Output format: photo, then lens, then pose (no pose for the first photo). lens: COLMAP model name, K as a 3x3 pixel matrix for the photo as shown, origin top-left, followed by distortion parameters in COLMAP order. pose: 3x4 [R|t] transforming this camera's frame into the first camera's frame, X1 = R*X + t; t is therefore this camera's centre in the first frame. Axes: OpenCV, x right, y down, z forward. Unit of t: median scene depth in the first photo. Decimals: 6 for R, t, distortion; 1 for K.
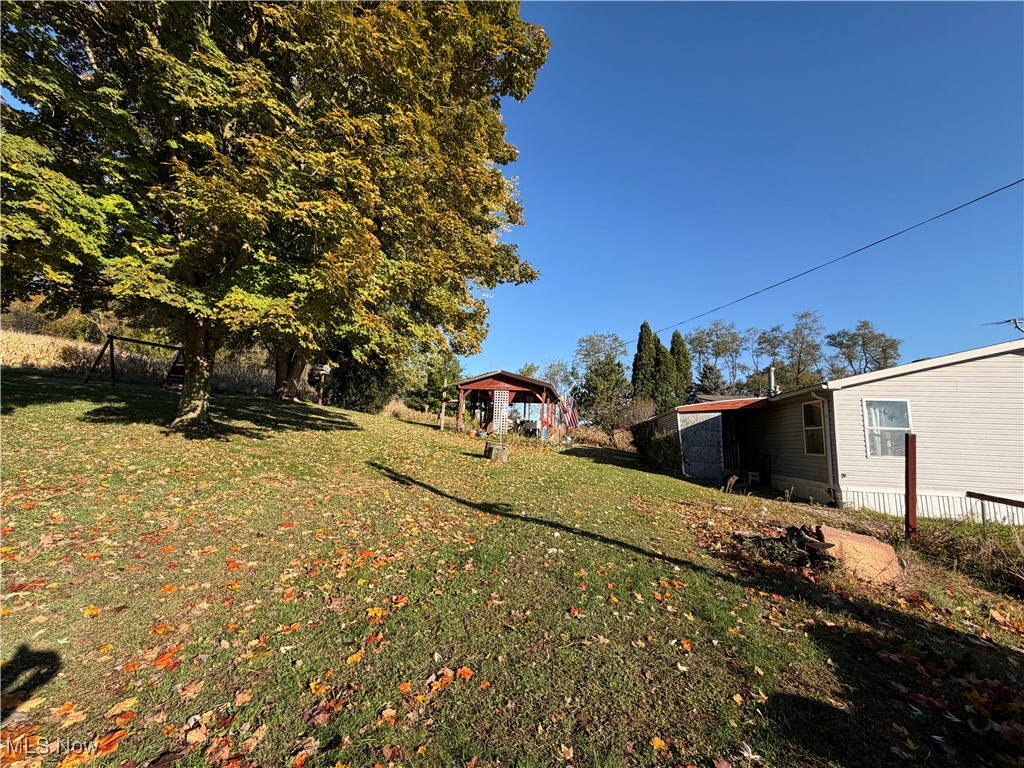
lens RADIAL K [[398.8, 0, 512.0], [0, 398.8, 384.0], [0, 0, 1]] dist [0.000715, 0.000071]
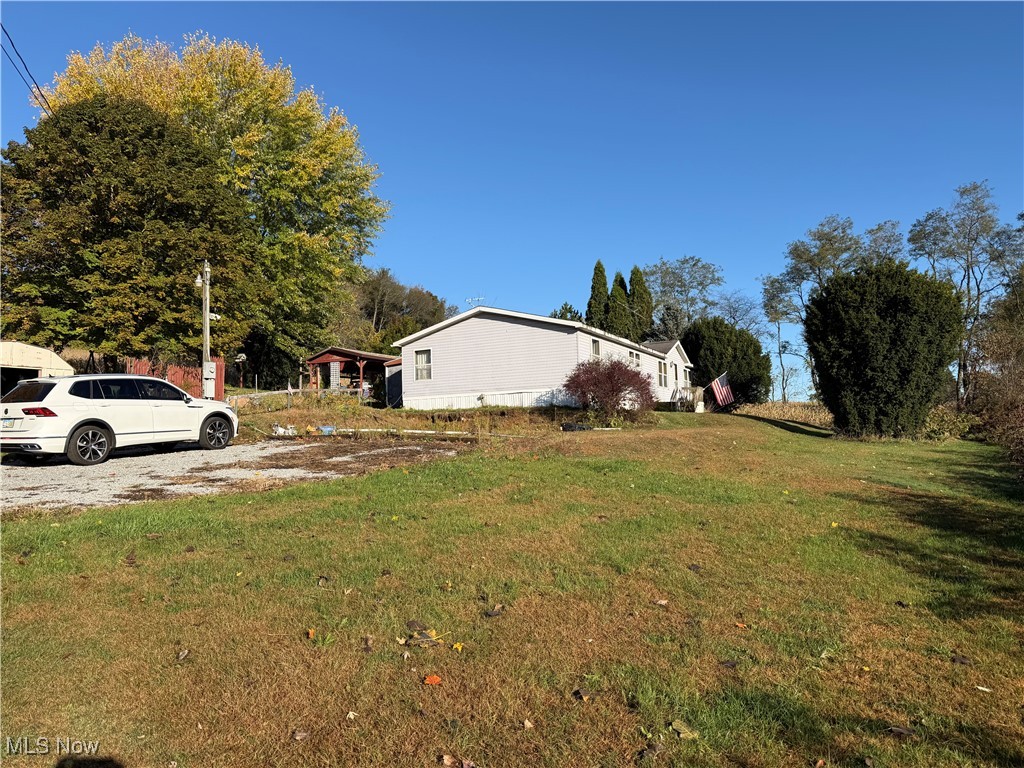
lens RADIAL K [[719.5, 0, 512.0], [0, 719.5, 384.0], [0, 0, 1]] dist [0.077648, -0.156258]
pose [[0.948470, -0.091326, -0.303421, 2.278794], [0.107288, 0.993564, 0.036321, 0.121488], [0.298152, -0.067002, 0.952164, -1.948173]]
